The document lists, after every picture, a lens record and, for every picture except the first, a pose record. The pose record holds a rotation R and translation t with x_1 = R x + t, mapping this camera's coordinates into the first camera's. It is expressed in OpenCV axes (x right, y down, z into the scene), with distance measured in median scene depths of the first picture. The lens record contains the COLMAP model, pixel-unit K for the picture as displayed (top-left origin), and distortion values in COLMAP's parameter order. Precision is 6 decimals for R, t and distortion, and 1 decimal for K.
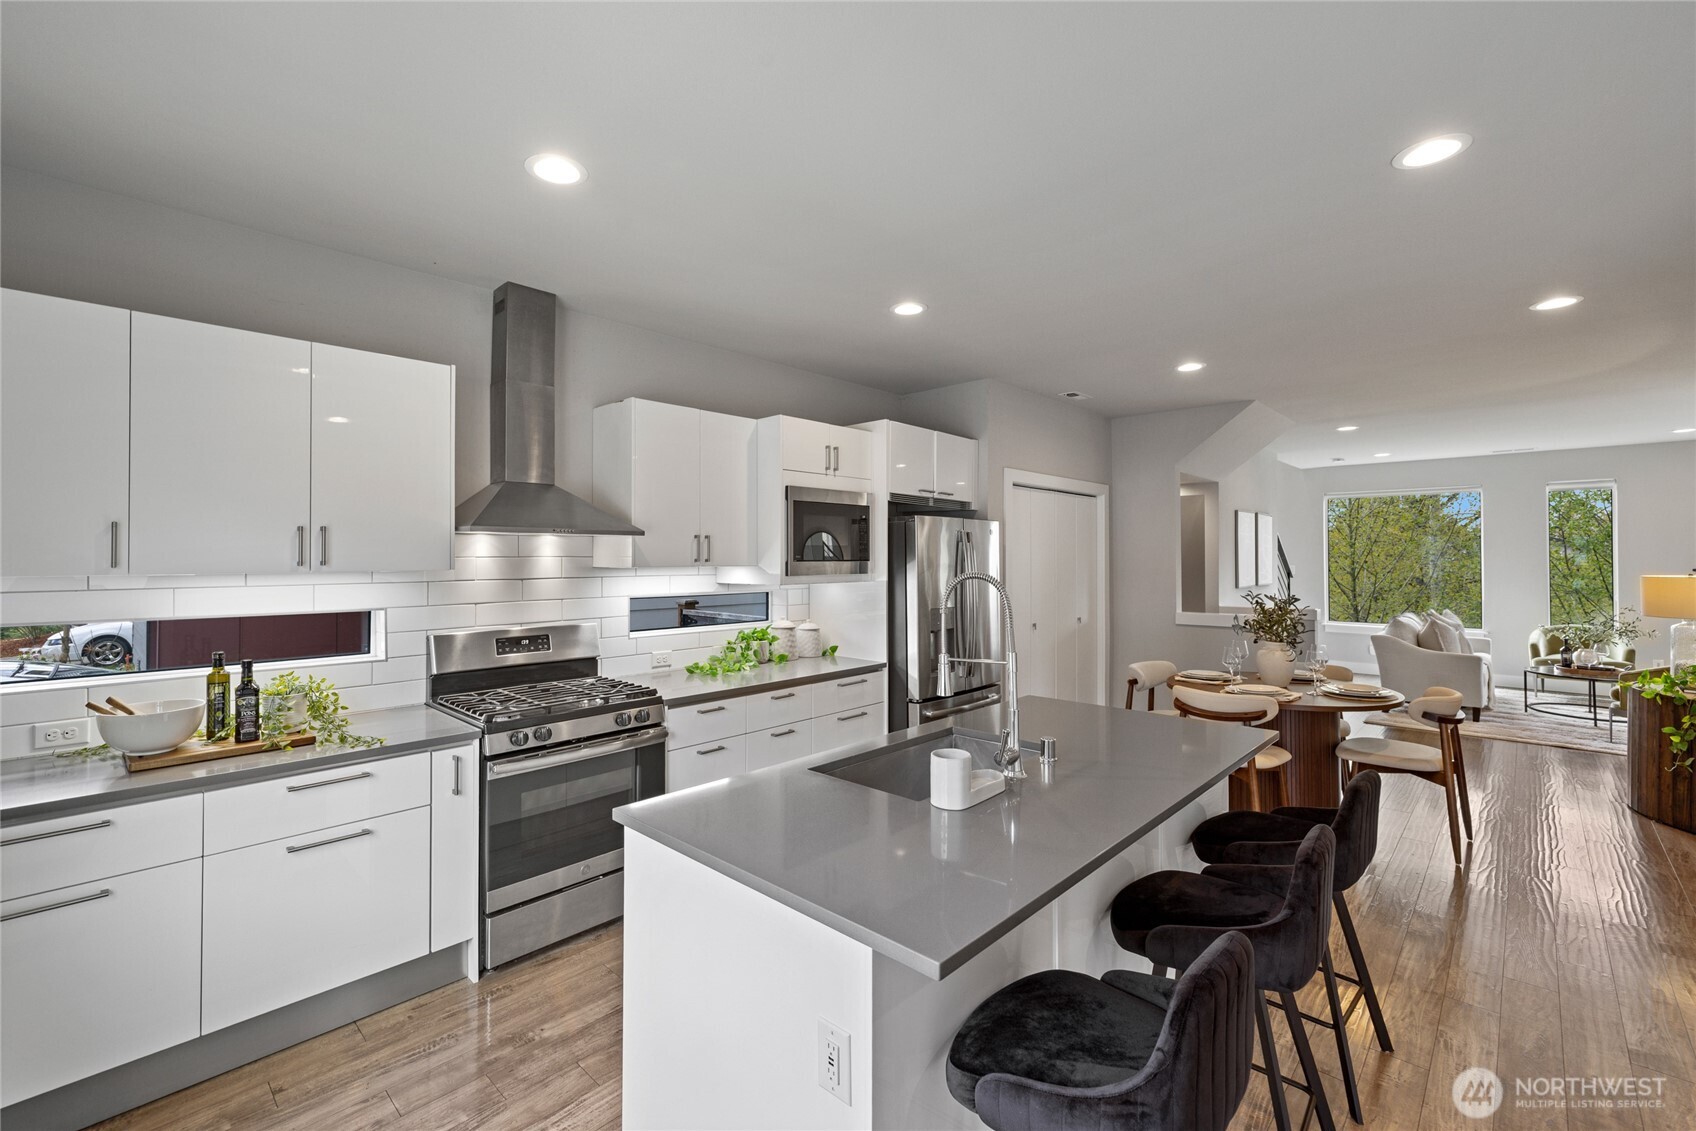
lens RADIAL K [[721.0, 0, 843.4], [0, 721.0, 567.0], [0, 0, 1]] dist [0.000940, -0.001118]
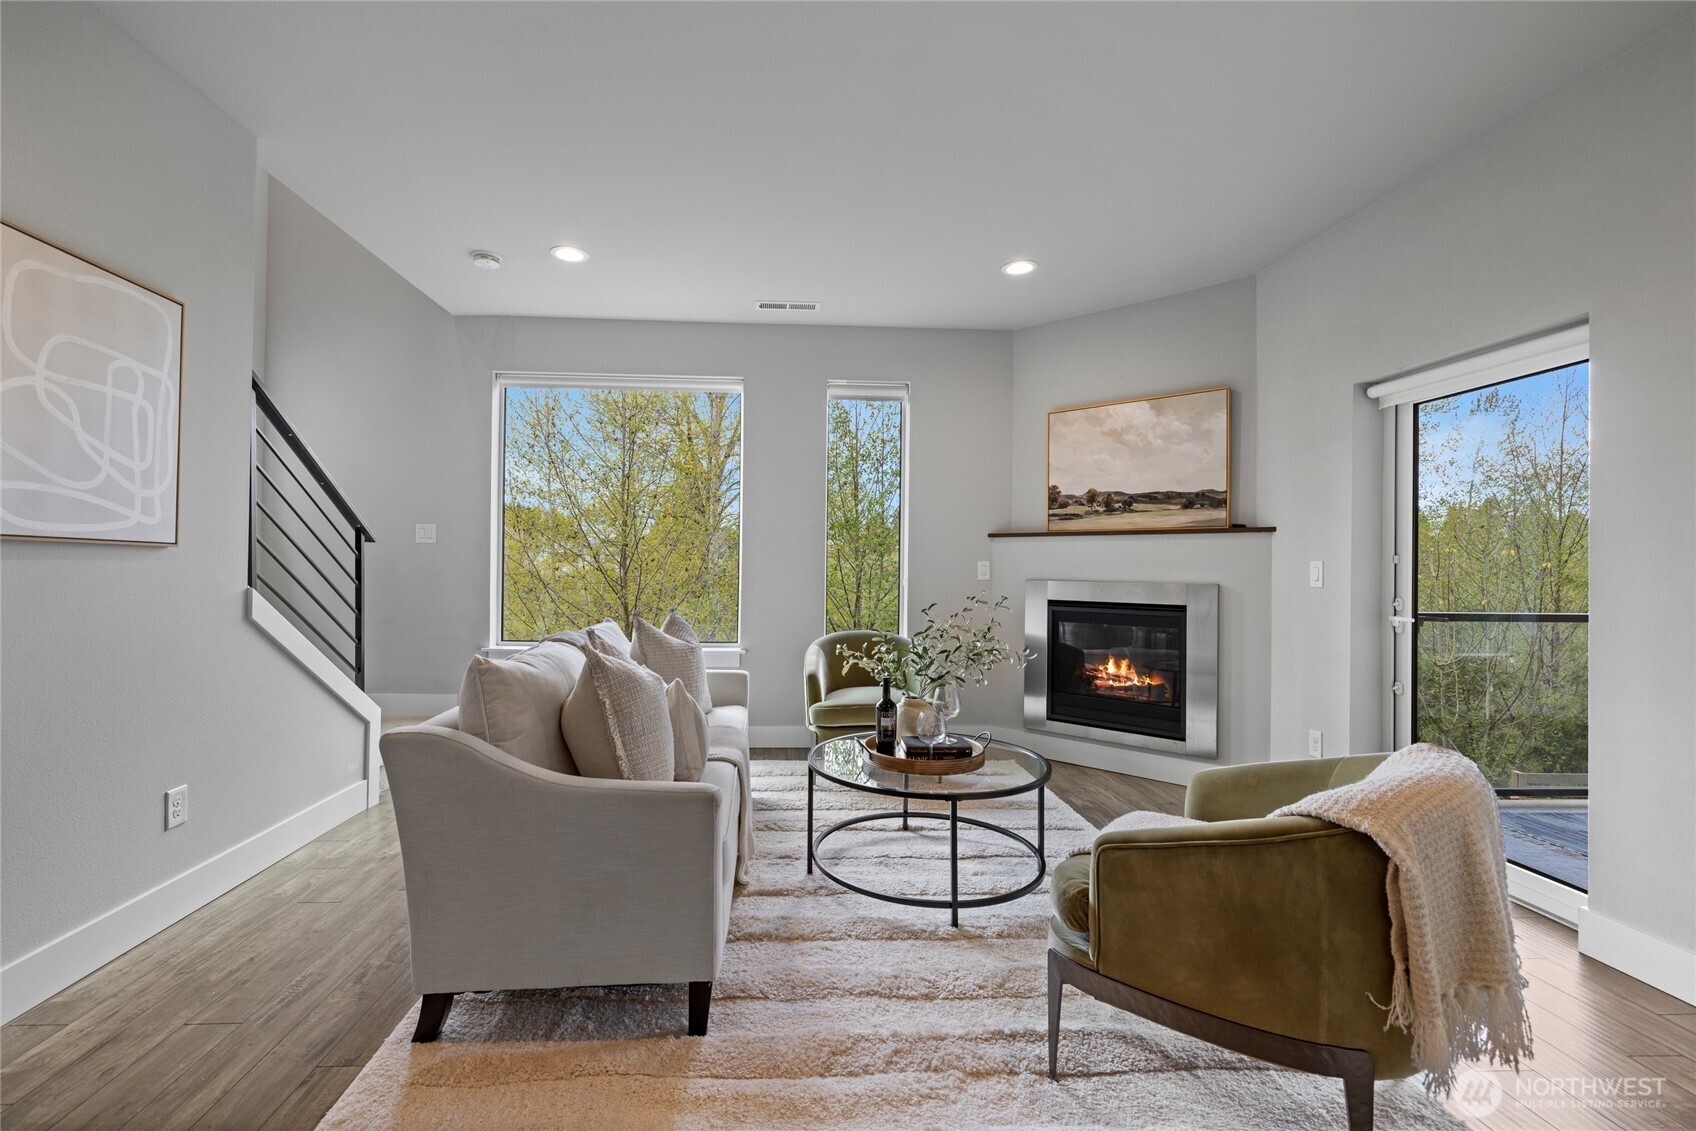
lens RADIAL K [[721.0, 0, 841.2], [0, 721.0, 569.3], [0, 0, 1]] dist [0.000940, -0.001118]
pose [[0.662665, 0.008526, 0.748868, 0.589900], [-0.005860, 0.999964, -0.006200, 0.034860], [-0.748893, -0.000280, 0.662691, 0.647537]]
